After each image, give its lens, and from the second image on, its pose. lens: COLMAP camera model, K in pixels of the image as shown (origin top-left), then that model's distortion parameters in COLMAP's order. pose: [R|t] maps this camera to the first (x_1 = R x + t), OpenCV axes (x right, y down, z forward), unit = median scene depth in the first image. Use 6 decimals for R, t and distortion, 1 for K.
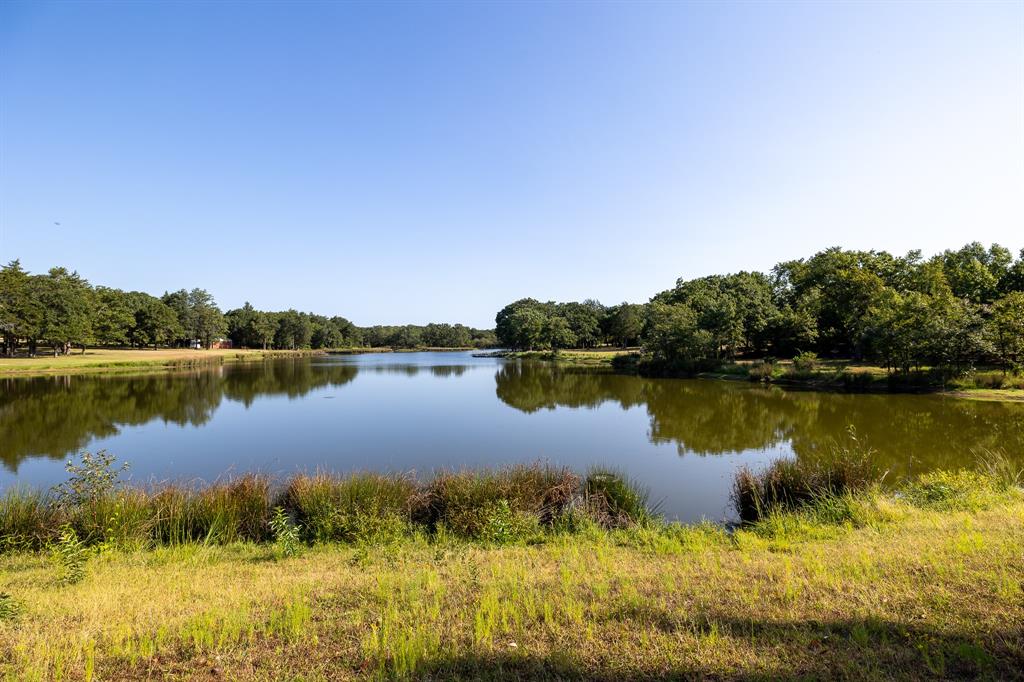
lens RADIAL K [[539.9, 0, 512.2], [0, 539.9, 341.2], [0, 0, 1]] dist [0.003456, 0.000623]
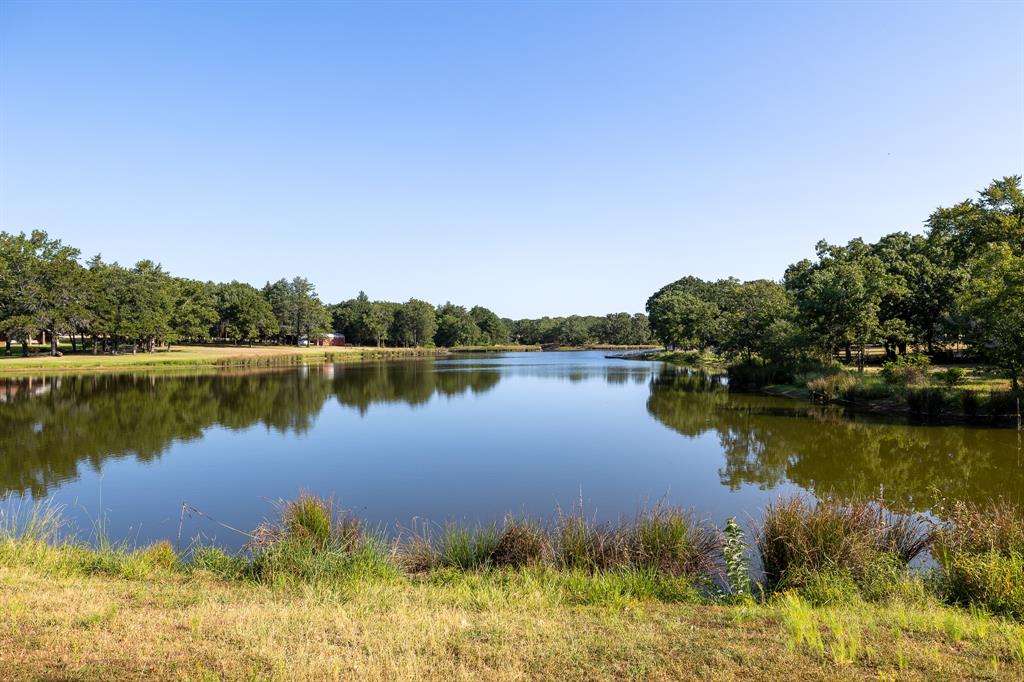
lens RADIAL K [[715.3, 0, 512.1], [0, 715.3, 341.0], [0, 0, 1]] dist [0.006965, 0.003607]
pose [[0.936957, 0.000161, -0.349444, 0.151023], [0.001988, 0.999981, 0.005791, -0.000128], [0.349439, -0.006121, 0.936939, 0.031068]]
